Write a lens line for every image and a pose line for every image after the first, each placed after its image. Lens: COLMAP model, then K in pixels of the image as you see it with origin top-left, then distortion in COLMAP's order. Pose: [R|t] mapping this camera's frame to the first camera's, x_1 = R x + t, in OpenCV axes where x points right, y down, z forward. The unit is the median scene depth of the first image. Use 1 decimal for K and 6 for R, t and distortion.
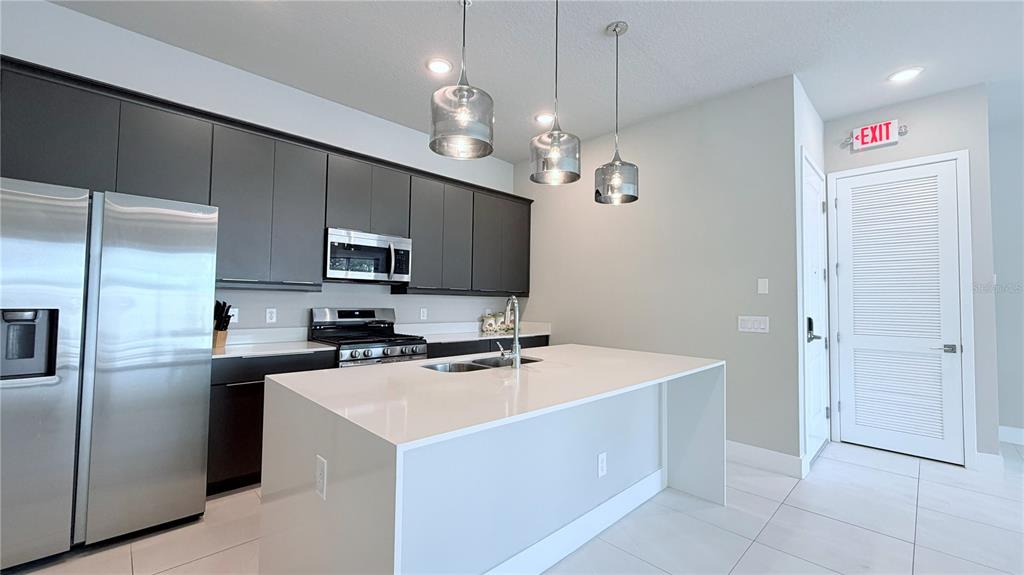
lens RADIAL K [[409.0, 0, 509.5], [0, 409.0, 286.5], [0, 0, 1]] dist [0.000194, -0.000111]
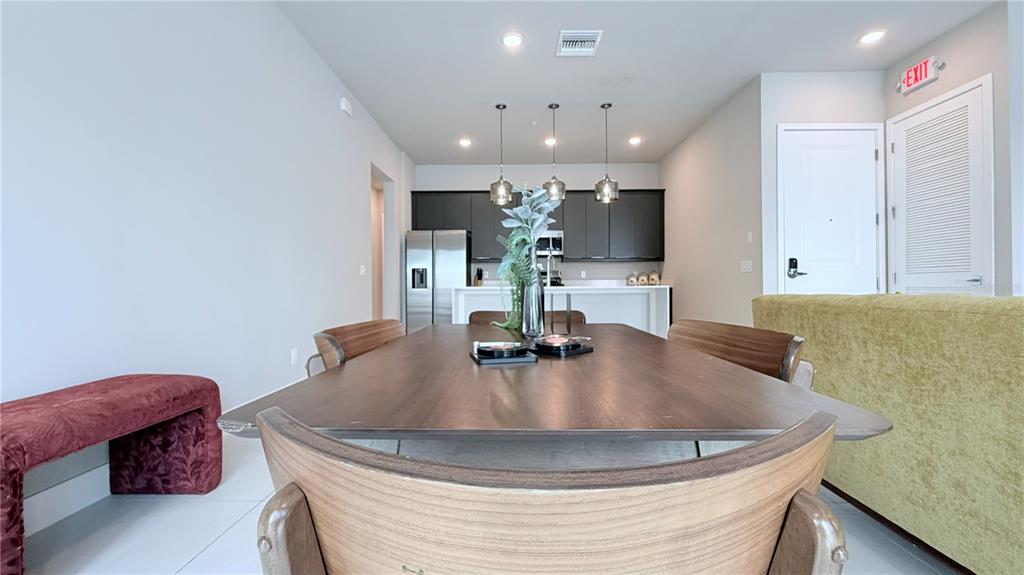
lens RADIAL K [[409.0, 0, 509.5], [0, 409.0, 286.5], [0, 0, 1]] dist [0.000194, -0.000111]
pose [[0.706211, -0.020130, -0.707715, 0.898808], [0.043004, 0.998970, 0.014499, 0.095738], [0.706694, -0.040674, 0.706349, -0.457519]]
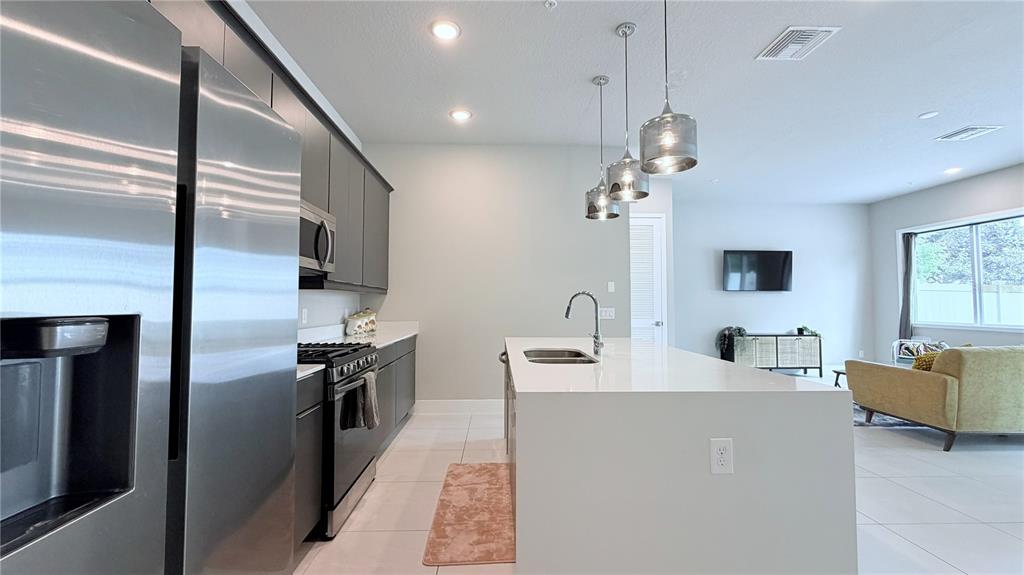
lens RADIAL K [[409.0, 0, 509.5], [0, 409.0, 286.5], [0, 0, 1]] dist [0.000194, -0.000111]
pose [[0.673799, 0.018000, 0.738696, -0.615688], [-0.019424, 0.999789, -0.006645, 0.012528], [-0.738660, -0.009871, 0.674006, 0.257958]]
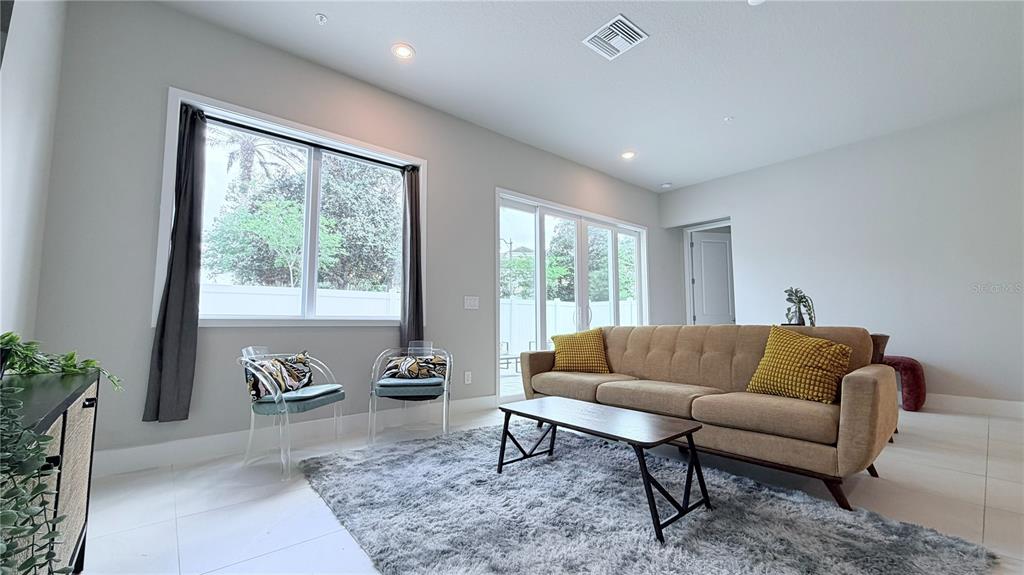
lens RADIAL K [[409.0, 0, 509.5], [0, 409.0, 286.5], [0, 0, 1]] dist [0.000194, -0.000111]
pose [[-0.997516, -0.007398, 0.070051, 1.312237], [-0.016094, 0.992101, -0.124404, 0.154775], [-0.068577, -0.125222, -0.989756, 0.875231]]
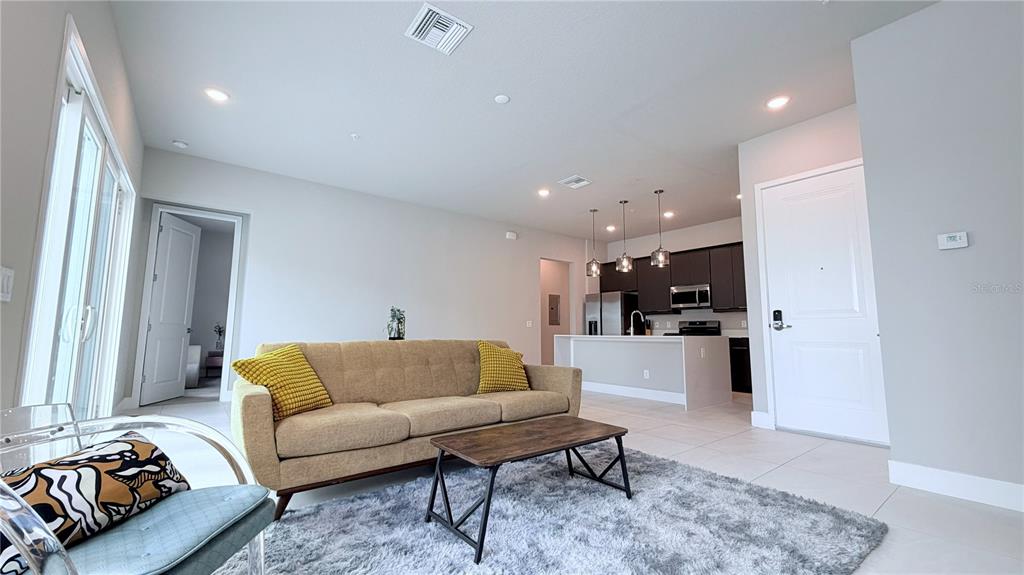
lens RADIAL K [[409.0, 0, 509.5], [0, 409.0, 286.5], [0, 0, 1]] dist [0.000194, -0.000111]
pose [[-0.106755, -0.127108, -0.986127, 1.857740], [0.028613, 0.990991, -0.130833, 0.128279], [0.993874, -0.042183, -0.102157, 0.274980]]
